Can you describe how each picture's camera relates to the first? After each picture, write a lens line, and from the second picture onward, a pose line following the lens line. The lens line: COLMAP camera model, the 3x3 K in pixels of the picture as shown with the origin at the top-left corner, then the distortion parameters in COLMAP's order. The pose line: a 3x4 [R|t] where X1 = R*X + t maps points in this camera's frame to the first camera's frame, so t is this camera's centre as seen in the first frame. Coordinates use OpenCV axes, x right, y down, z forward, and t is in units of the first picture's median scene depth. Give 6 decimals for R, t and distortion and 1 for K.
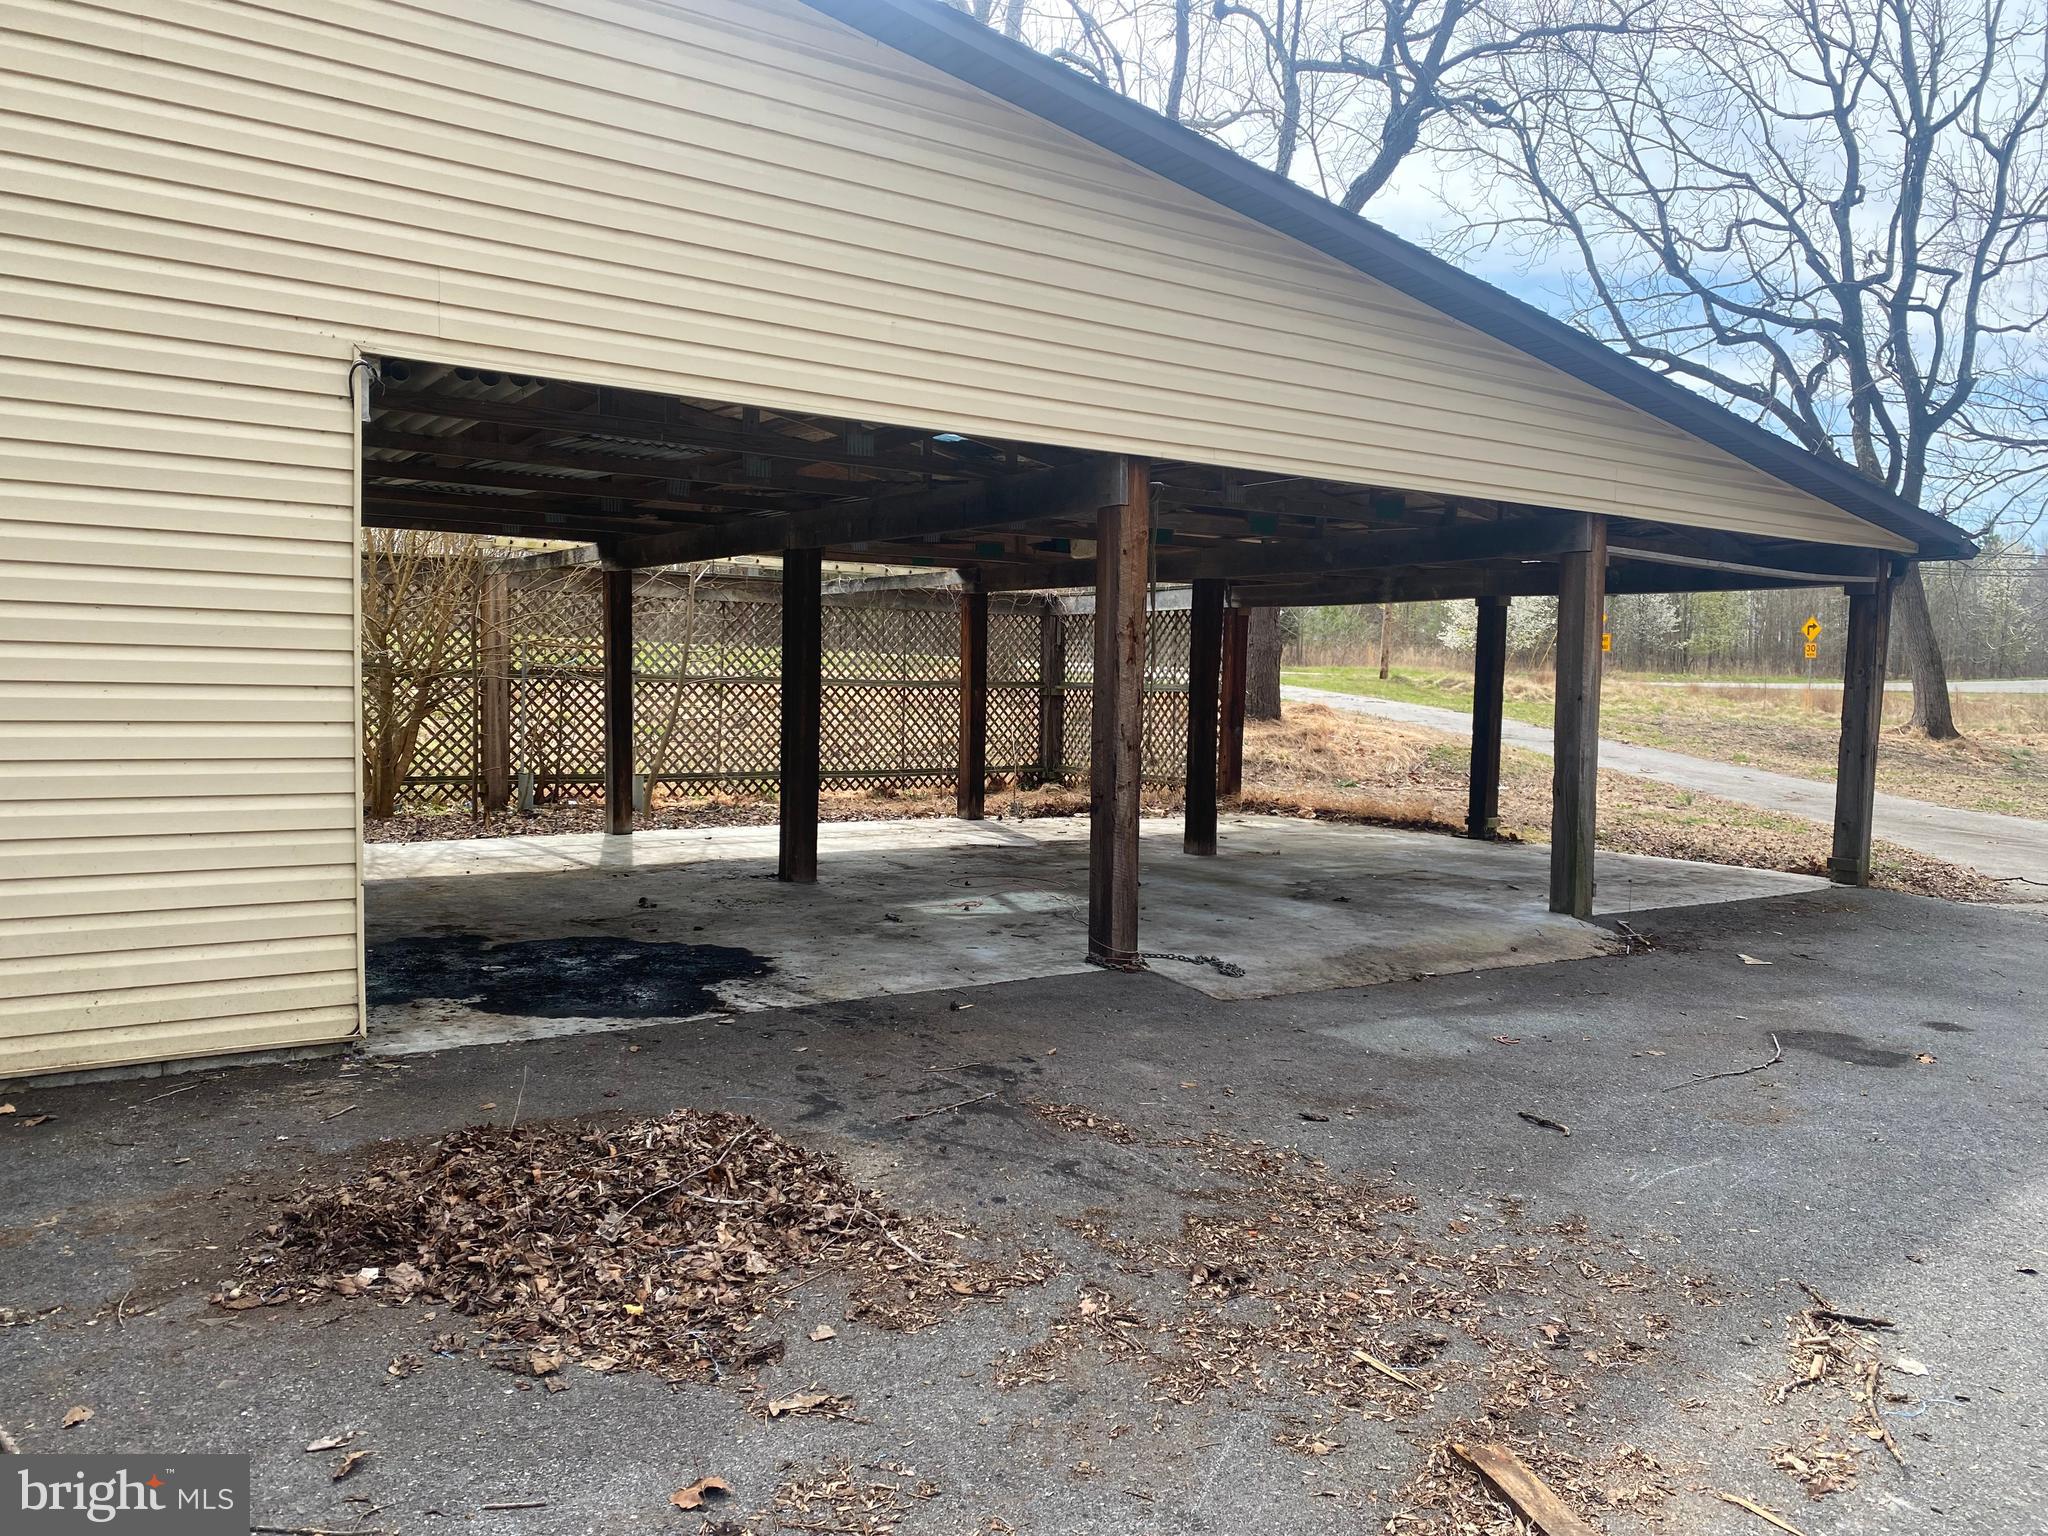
lens RADIAL K [[1563.4, 0, 1024.0], [0, 1563.4, 768.0], [0, 0, 1]] dist [0.008291, -0.012806]
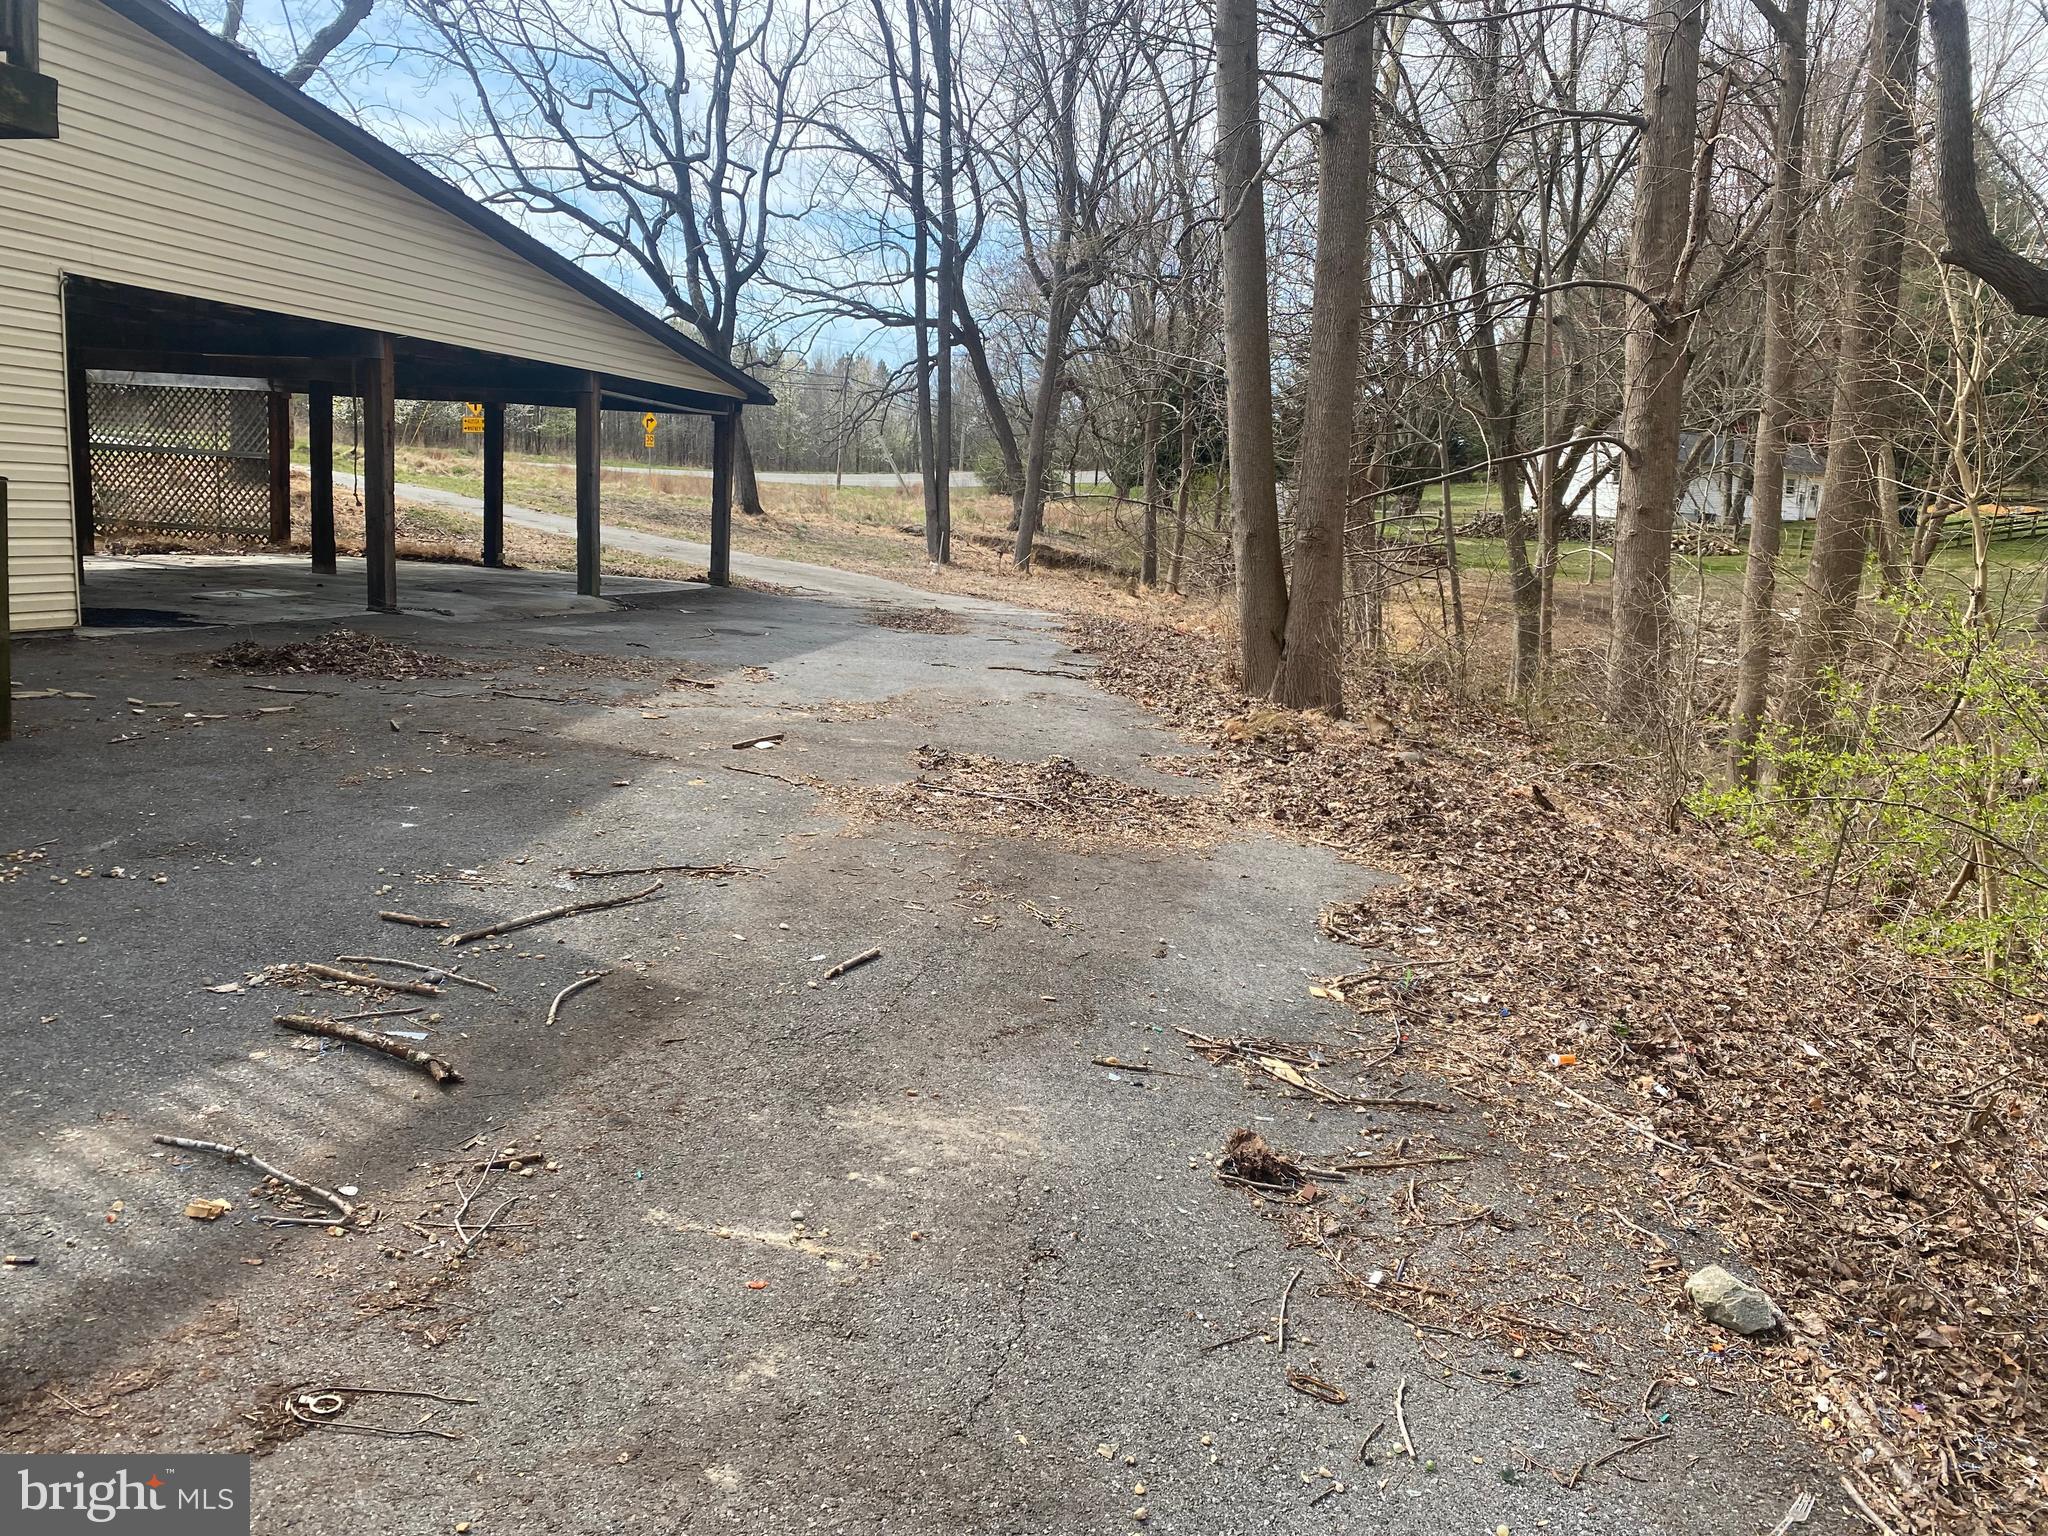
lens RADIAL K [[1529.3, 0, 1030.8], [0, 1529.3, 768.5], [0, 0, 1]] dist [0.115072, -0.193955]
pose [[0.756532, -0.088124, 0.647992, -0.146272], [-0.004989, 0.990072, 0.140470, 0.012494], [-0.653938, -0.109503, 0.748581, -0.232311]]
